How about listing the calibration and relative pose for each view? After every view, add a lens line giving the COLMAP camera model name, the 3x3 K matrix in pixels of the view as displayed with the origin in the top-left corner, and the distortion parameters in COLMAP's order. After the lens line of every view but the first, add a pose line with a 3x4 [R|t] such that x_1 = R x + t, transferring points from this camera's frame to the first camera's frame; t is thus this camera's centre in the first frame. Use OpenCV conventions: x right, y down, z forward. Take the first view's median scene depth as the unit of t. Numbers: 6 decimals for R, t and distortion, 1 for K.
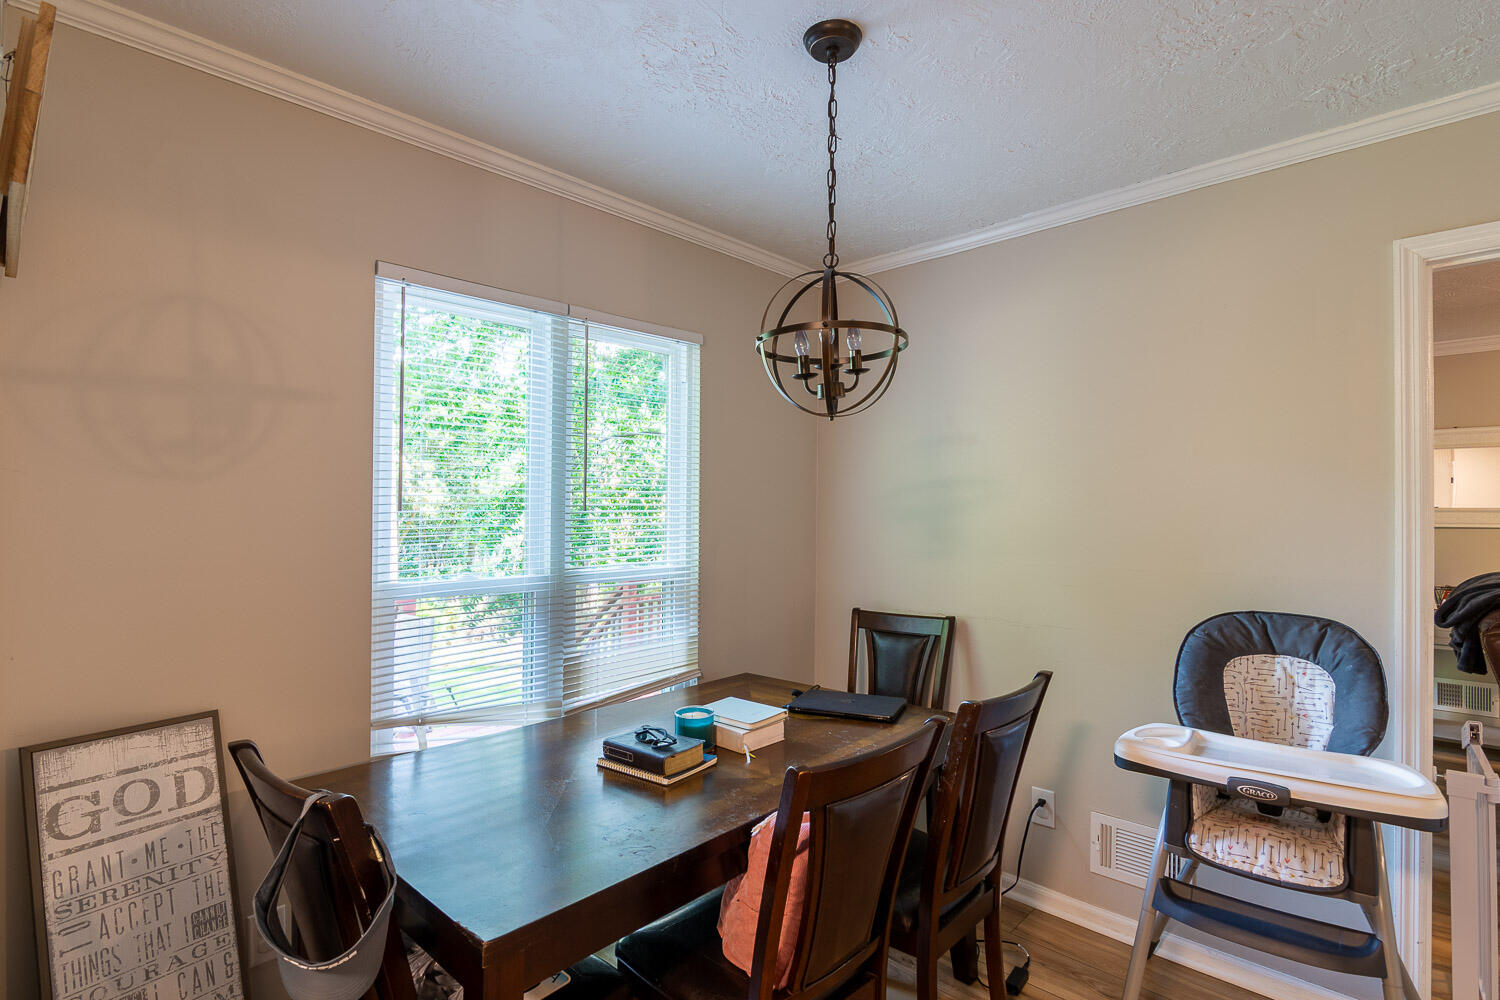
lens RADIAL K [[735.5, 0, 750.4], [0, 735.5, 497.2], [0, 0, 1]] dist [0.000709, -0.001823]
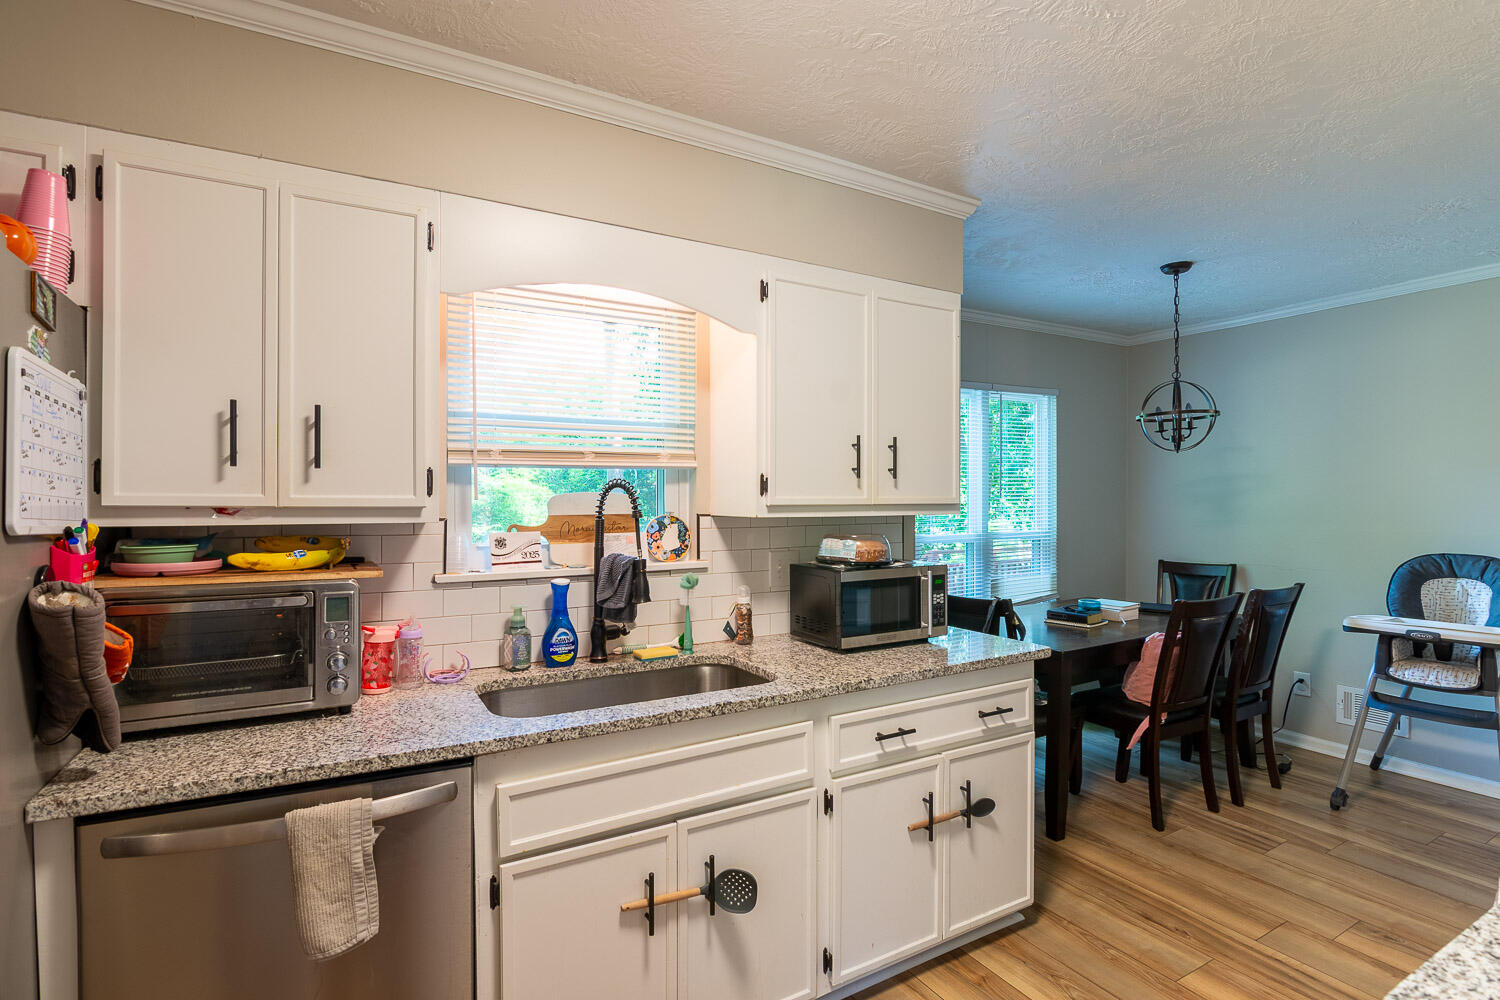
lens RADIAL K [[735.5, 0, 750.4], [0, 735.5, 497.2], [0, 0, 1]] dist [0.000709, -0.001823]
pose [[0.961143, -0.010498, -0.275852, -0.403763], [0.015501, 0.999752, 0.015963, -0.027787], [0.275616, -0.019619, 0.961068, -1.121870]]
